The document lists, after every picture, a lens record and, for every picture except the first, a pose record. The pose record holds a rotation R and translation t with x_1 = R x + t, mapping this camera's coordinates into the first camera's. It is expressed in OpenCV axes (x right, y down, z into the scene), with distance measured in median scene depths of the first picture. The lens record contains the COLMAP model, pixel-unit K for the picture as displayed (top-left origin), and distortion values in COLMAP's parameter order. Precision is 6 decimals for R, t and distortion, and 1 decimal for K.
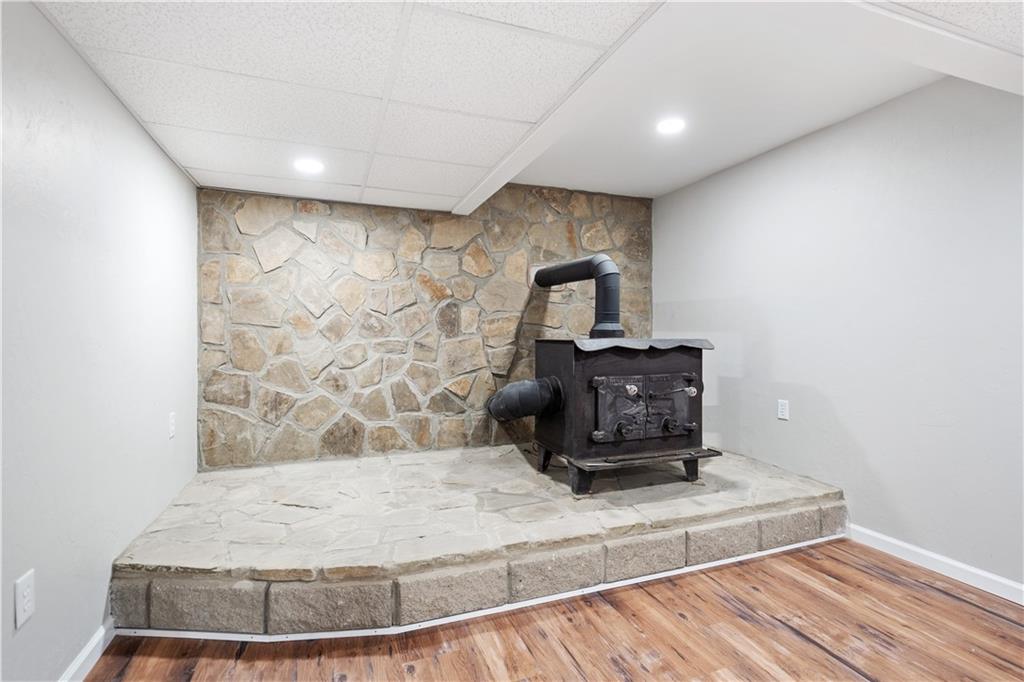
lens RADIAL K [[496.3, 0, 518.0], [0, 496.3, 337.5], [0, 0, 1]] dist [-0.000194, 0.000131]
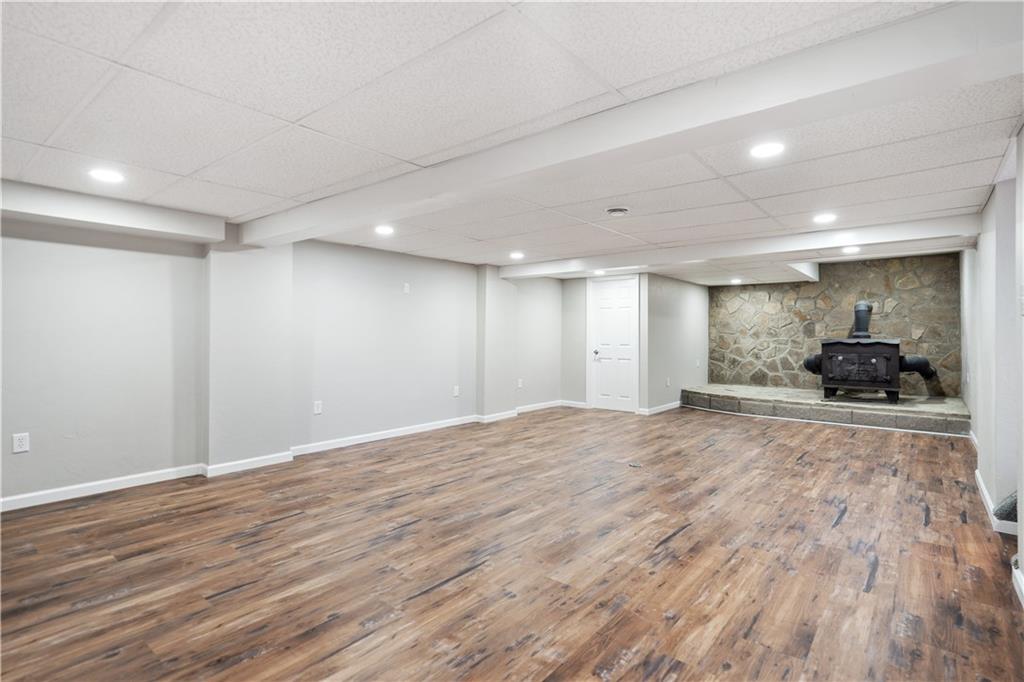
lens RADIAL K [[496.3, 0, 518.0], [0, 496.3, 337.5], [0, 0, 1]] dist [-0.000194, 0.000131]
pose [[0.501702, 0.005682, -0.865022, 1.178968], [-0.006395, 0.999975, 0.002860, -0.000743], [0.865017, 0.004097, 0.501726, -1.284126]]
